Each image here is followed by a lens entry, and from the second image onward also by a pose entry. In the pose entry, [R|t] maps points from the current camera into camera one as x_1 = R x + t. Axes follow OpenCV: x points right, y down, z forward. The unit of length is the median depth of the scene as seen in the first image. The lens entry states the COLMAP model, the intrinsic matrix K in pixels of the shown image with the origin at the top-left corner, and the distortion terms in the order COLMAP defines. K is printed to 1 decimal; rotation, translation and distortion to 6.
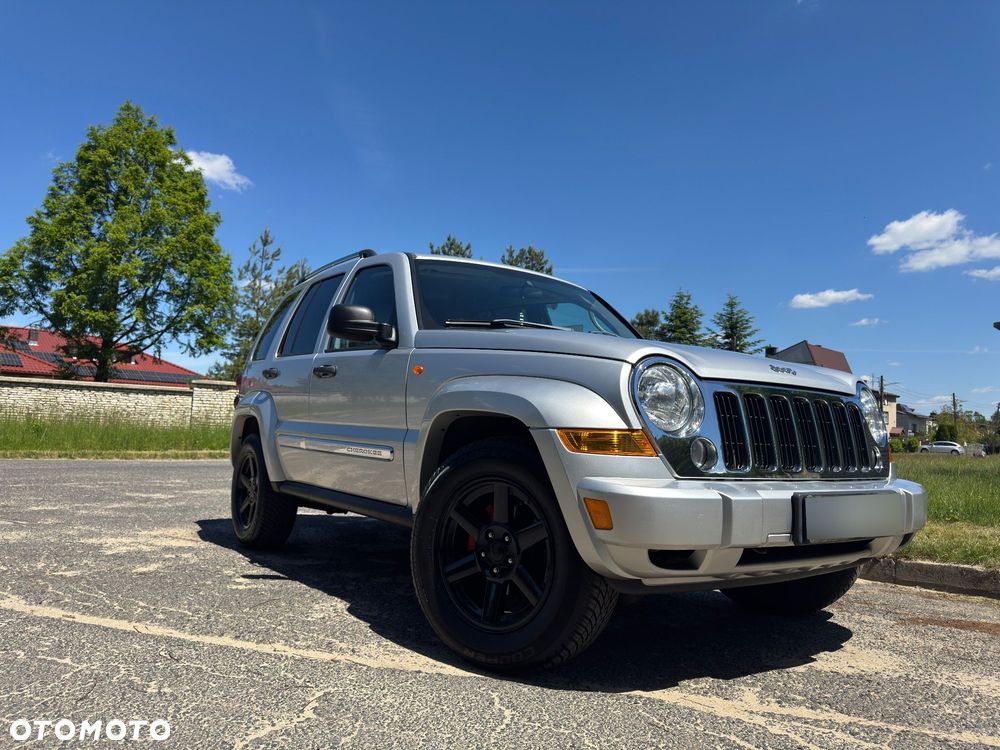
lens RADIAL K [[714.7, 0, 491.5], [0, 714.7, 371.1], [0, 0, 1]] dist [0.048006, -0.069654]
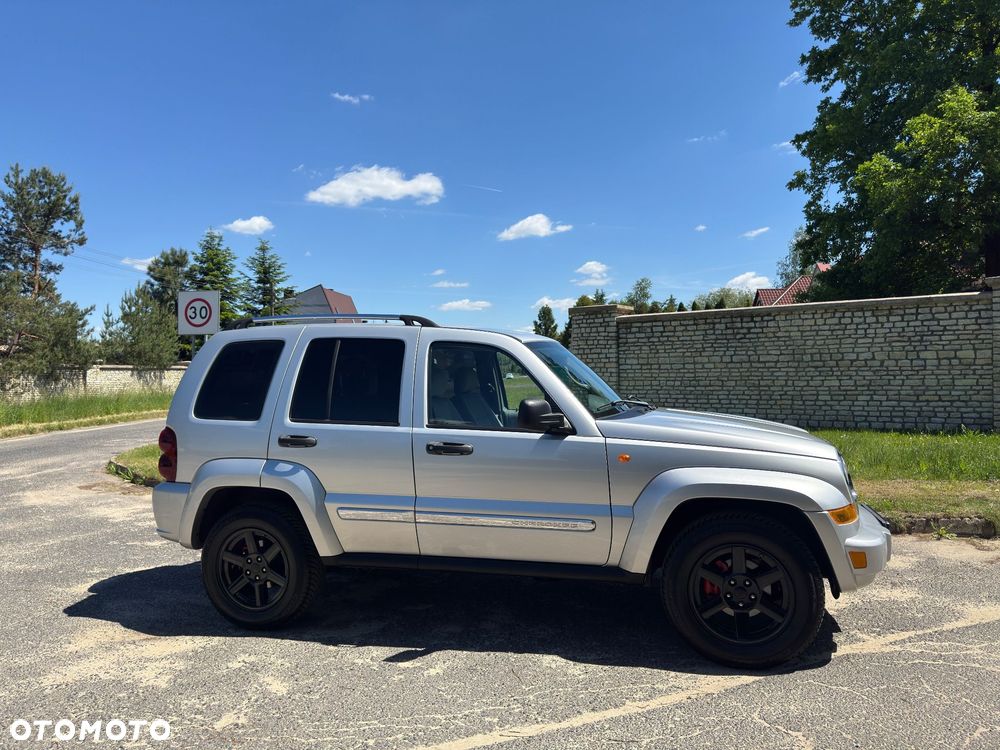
lens RADIAL K [[717.5, 0, 508.5], [0, 717.5, 366.1], [0, 0, 1]] dist [0.006844, -0.003475]
pose [[0.755184, -0.044928, 0.653971, -0.188476], [-0.012384, 0.996493, 0.082760, -0.046198], [-0.655396, -0.070598, 0.751979, 0.036002]]
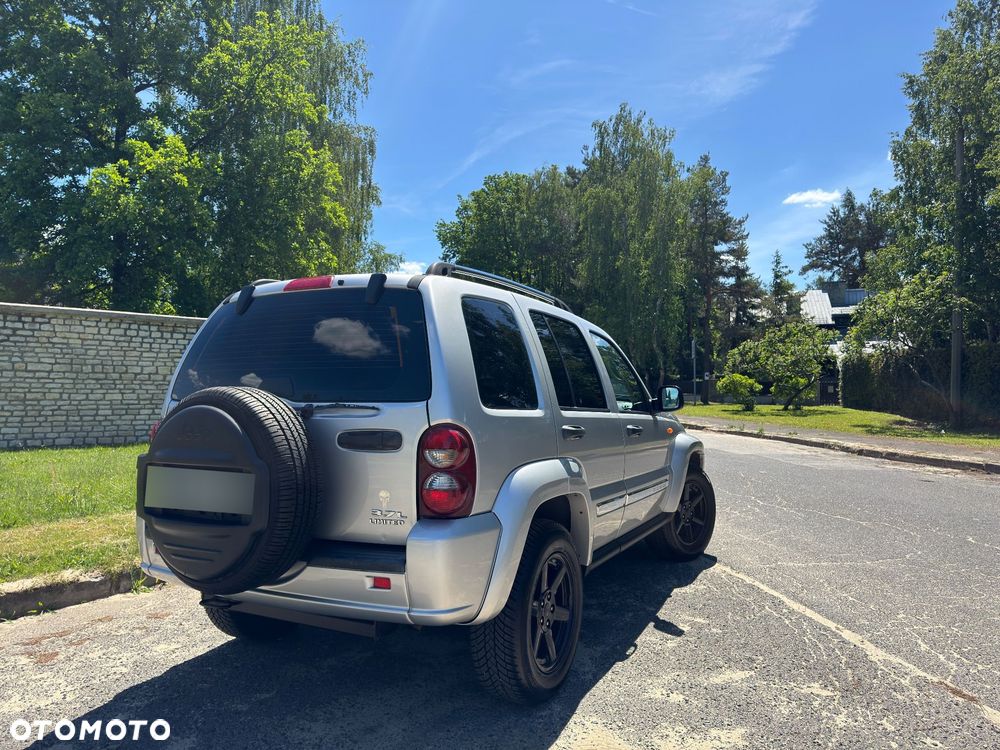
lens RADIAL K [[732.0, 0, 499.4], [0, 732.0, 345.6], [0, 0, 1]] dist [0.008244, -0.000656]
pose [[-0.483565, 0.013692, 0.875202, -0.263272], [-0.105119, 0.991733, -0.073596, -0.008985], [-0.868974, -0.127588, -0.478128, 0.385603]]
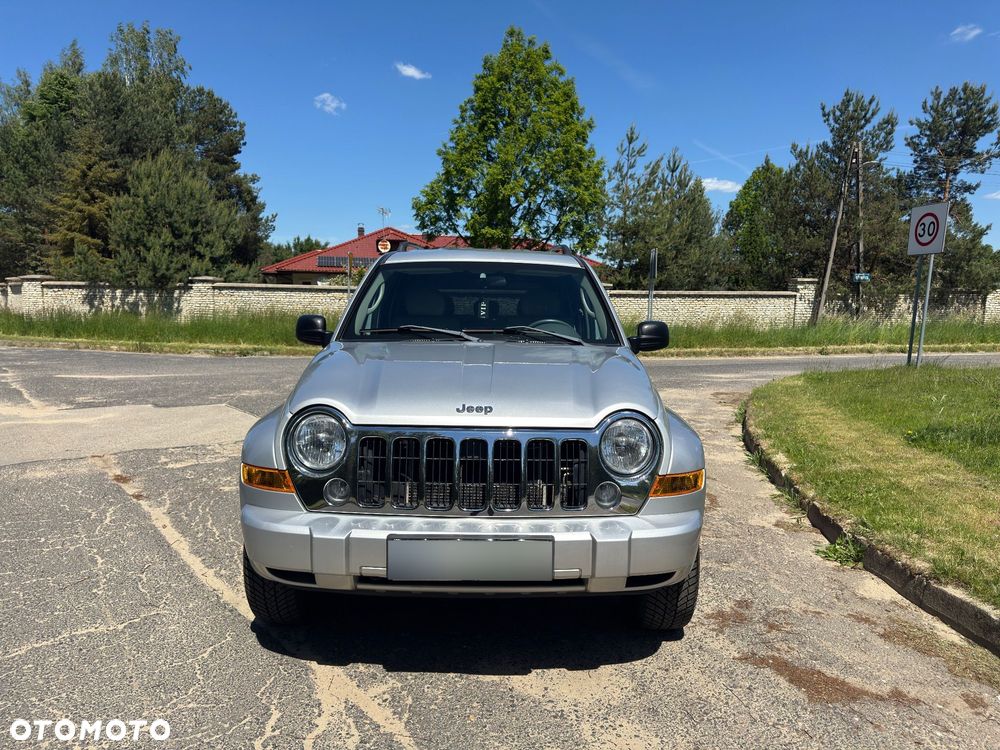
lens RADIAL K [[706.9, 0, 496.7], [0, 706.9, 376.1], [0, 0, 1]] dist [0.067824, -0.077671]
pose [[0.827762, 0.030538, -0.560248, 0.152990], [0.069948, 0.985112, 0.157043, -0.031983], [0.556703, -0.169182, 0.813302, 0.027458]]
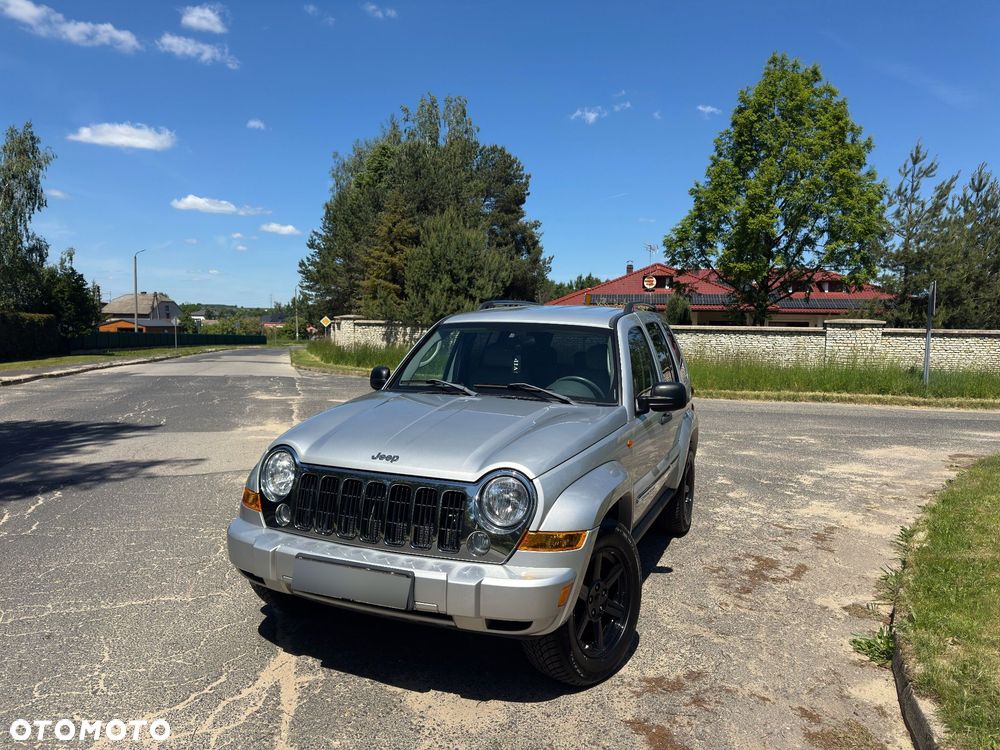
lens RADIAL K [[706.4, 0, 493.8], [0, 706.4, 380.3], [0, 0, 1]] dist [0.058725, -0.082592]
pose [[0.539870, 0.030565, -0.841193, 0.233964], [0.078512, 0.993156, 0.086475, -0.034831], [0.838079, -0.112729, 0.533775, 0.077165]]
